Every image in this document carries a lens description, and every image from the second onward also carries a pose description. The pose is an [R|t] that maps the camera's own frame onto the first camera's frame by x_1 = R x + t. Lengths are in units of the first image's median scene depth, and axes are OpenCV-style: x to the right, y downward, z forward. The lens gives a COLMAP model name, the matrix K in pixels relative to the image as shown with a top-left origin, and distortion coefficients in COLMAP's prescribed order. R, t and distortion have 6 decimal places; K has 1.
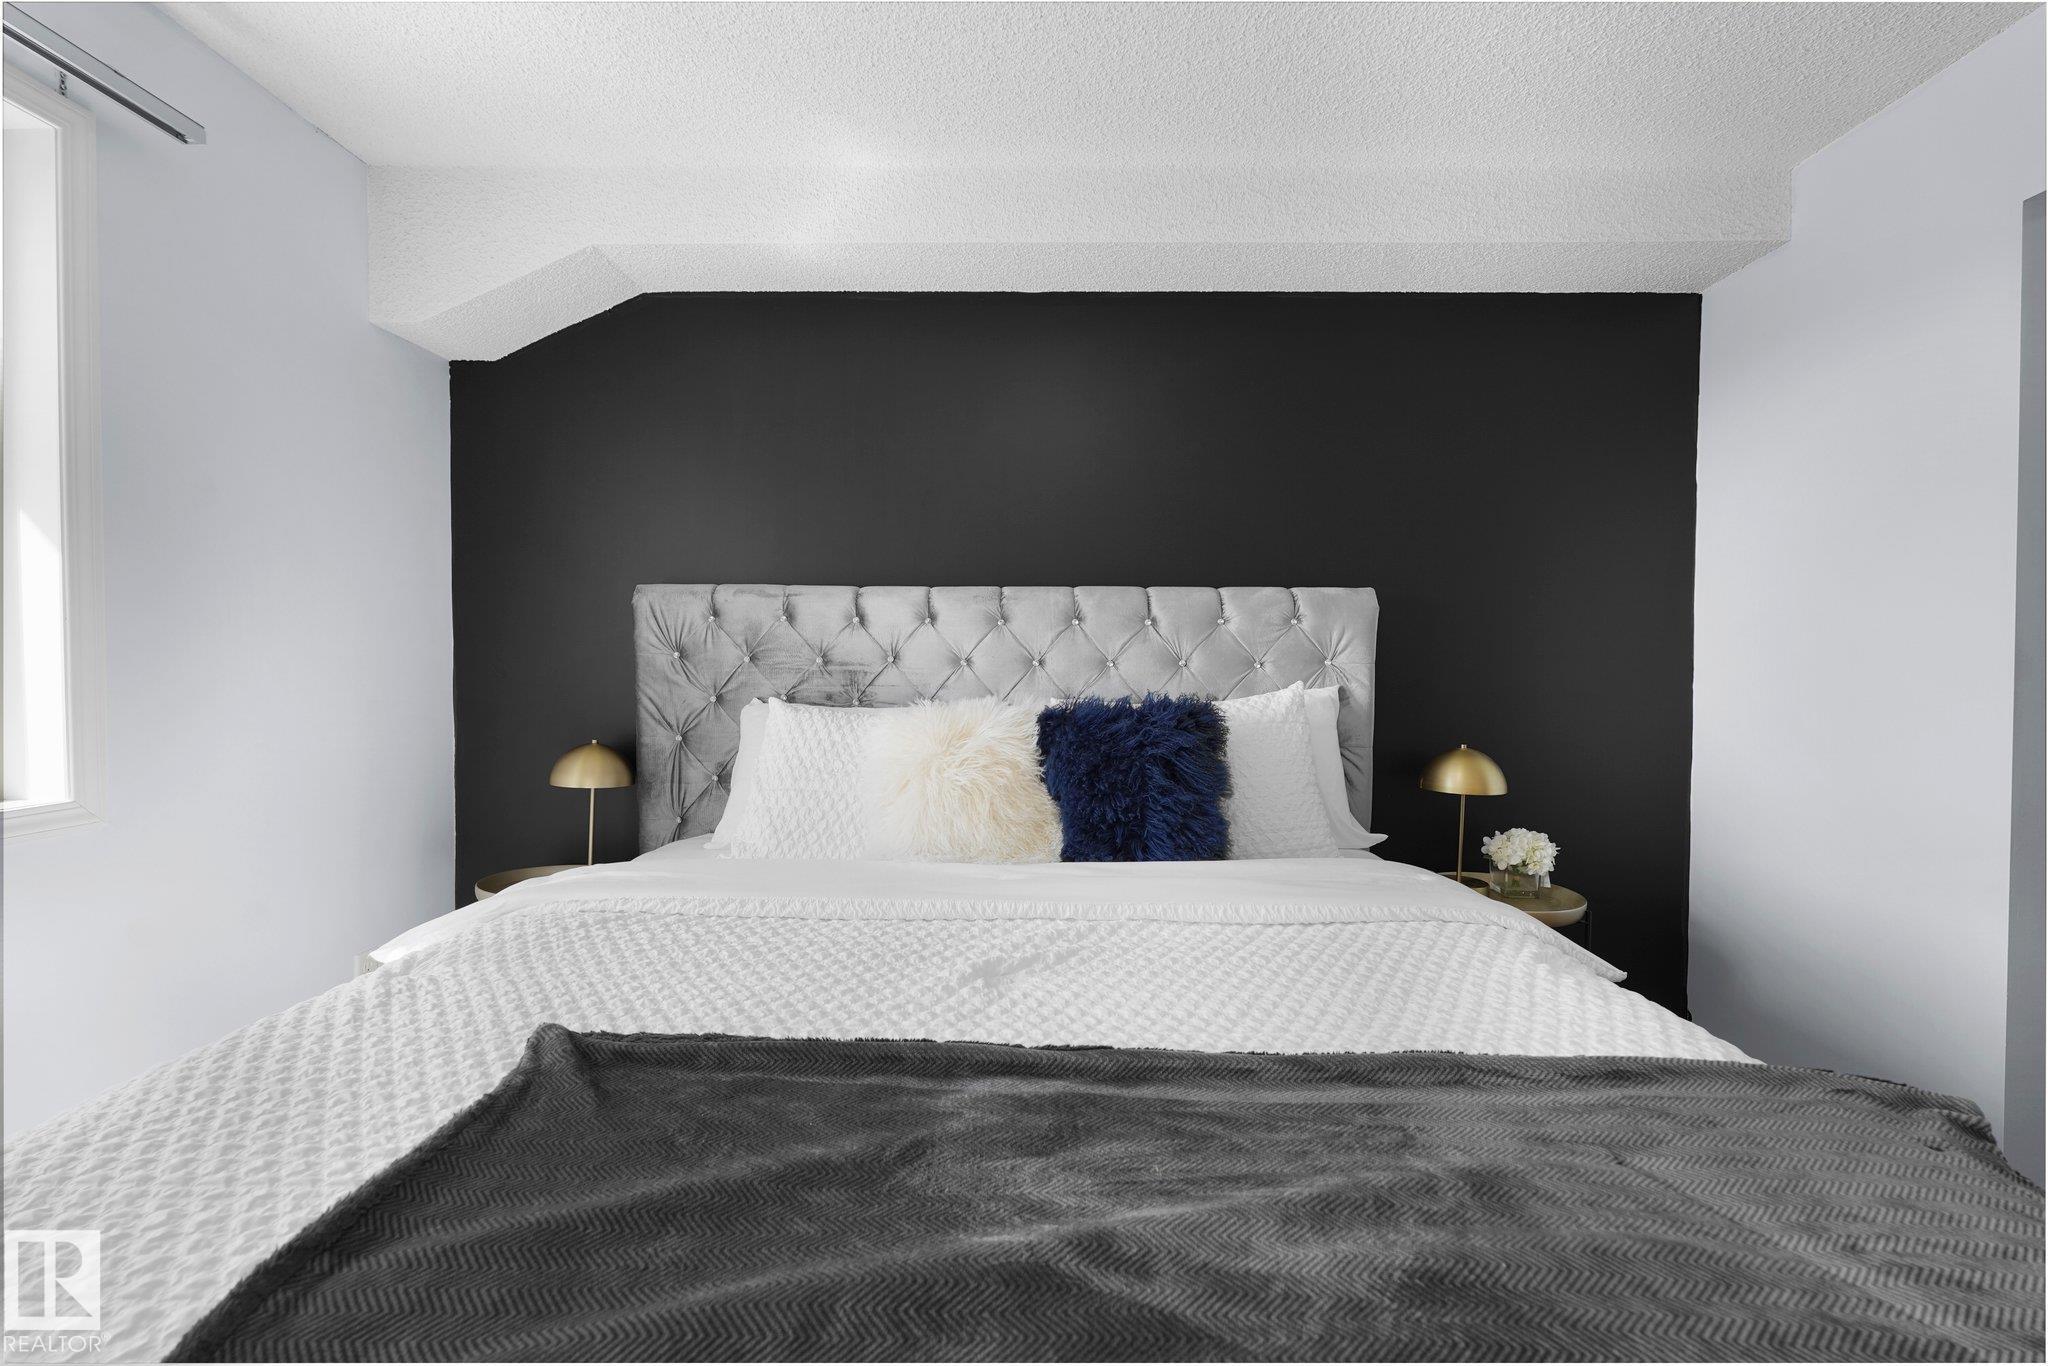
lens RADIAL K [[937.7, 0, 1019.7], [0, 937.7, 671.6], [0, 0, 1]] dist [-0.007261, 0.003632]
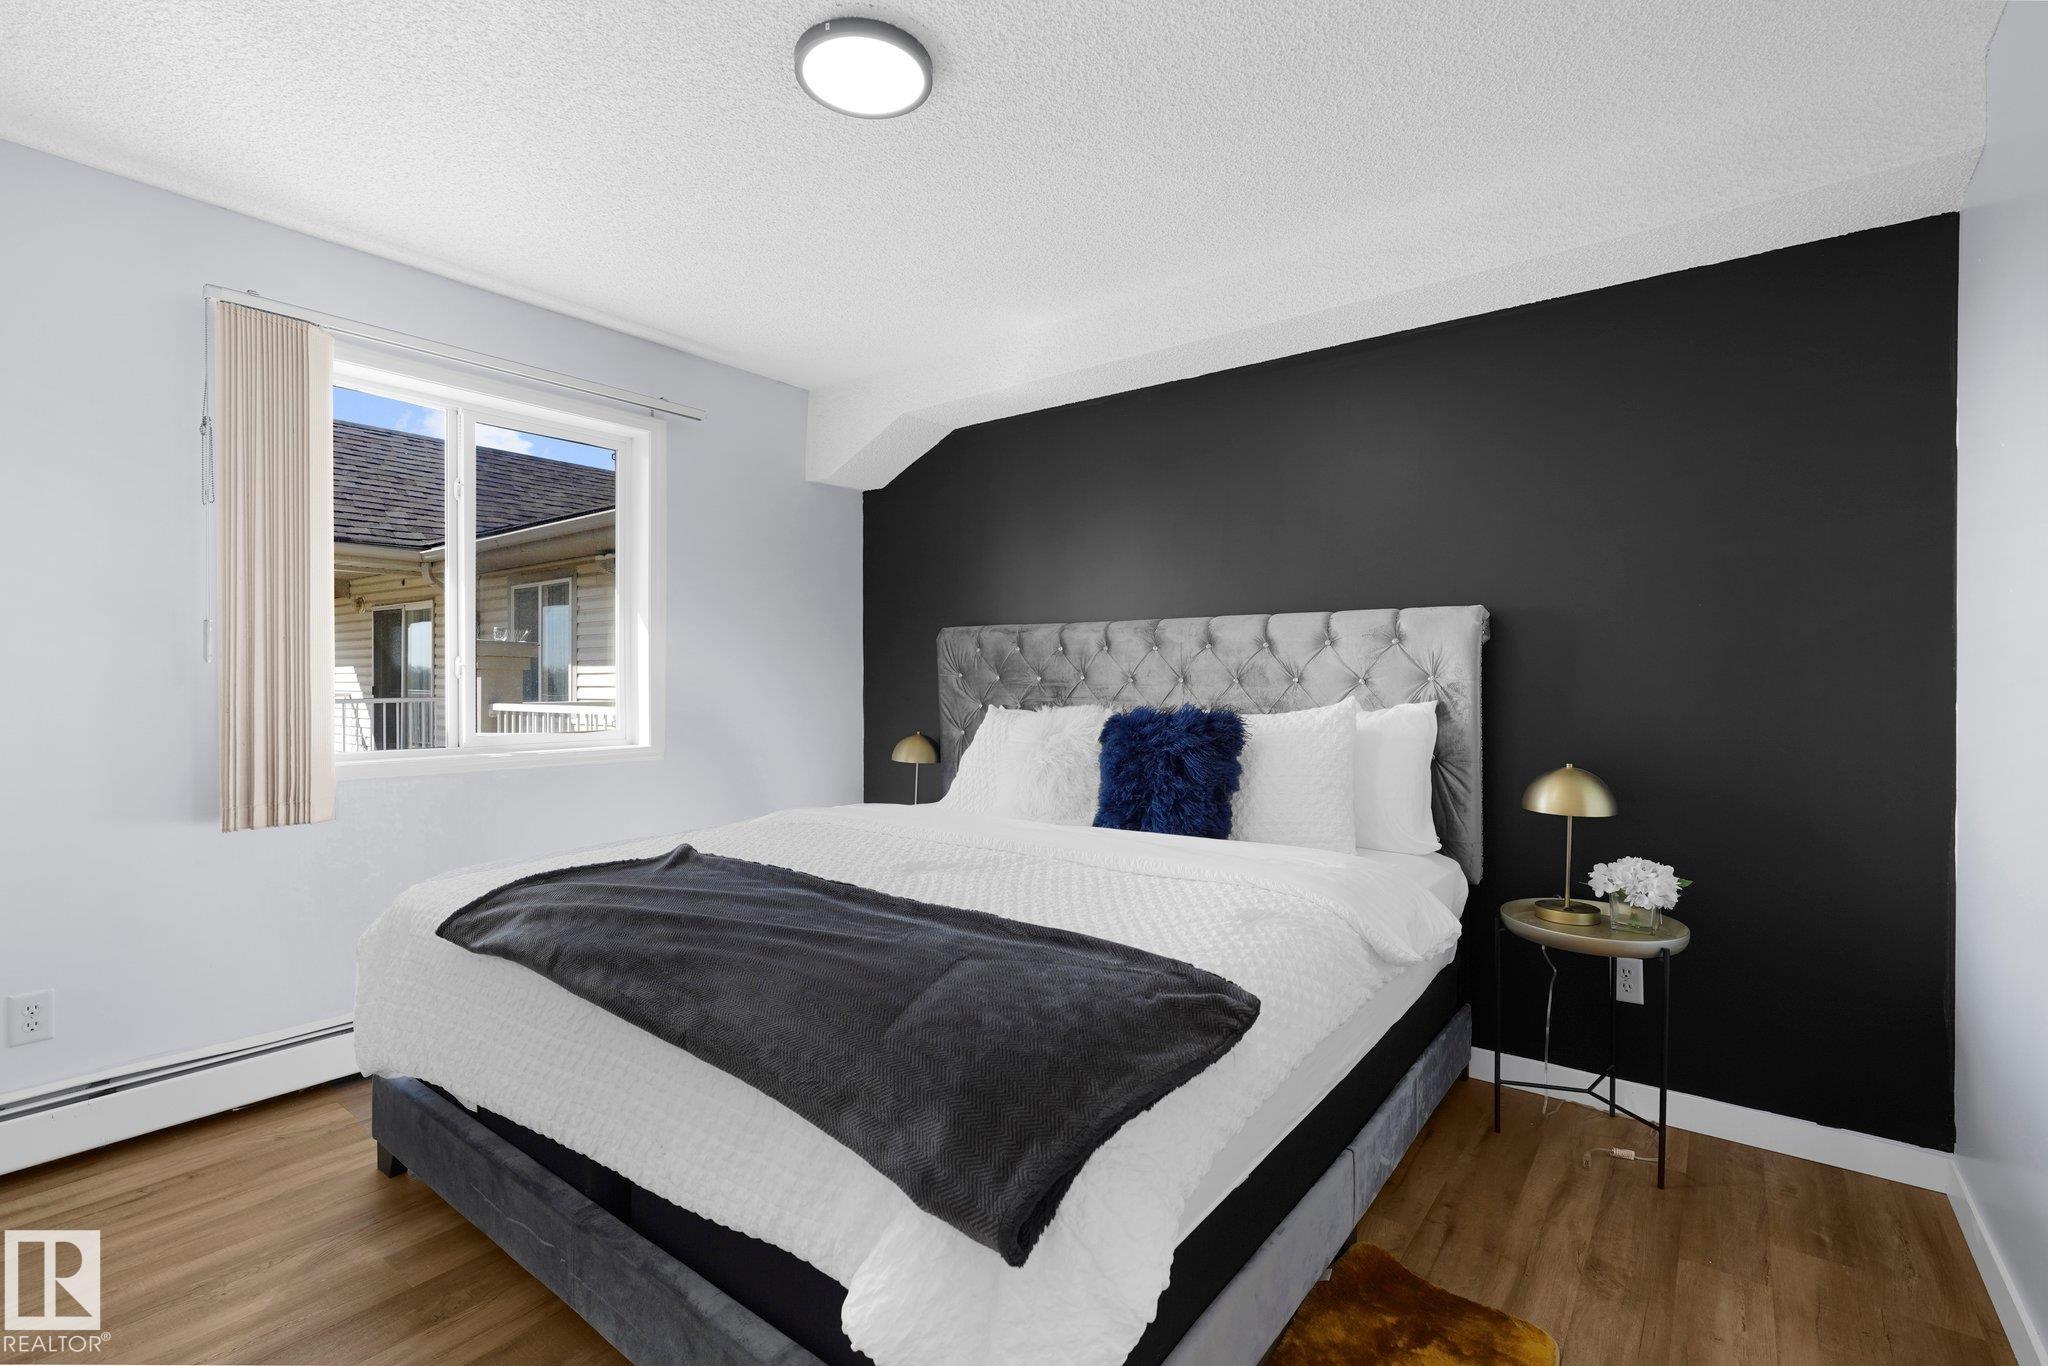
lens RADIAL K [[937.7, 0, 1008.6], [0, 937.7, 682.8], [0, 0, 1]] dist [-0.007261, 0.003632]
pose [[0.790436, -0.001513, -0.612543, 0.596961], [-0.006640, 0.999917, -0.011039, 0.008611], [0.612509, 0.012793, 0.790360, -0.111086]]
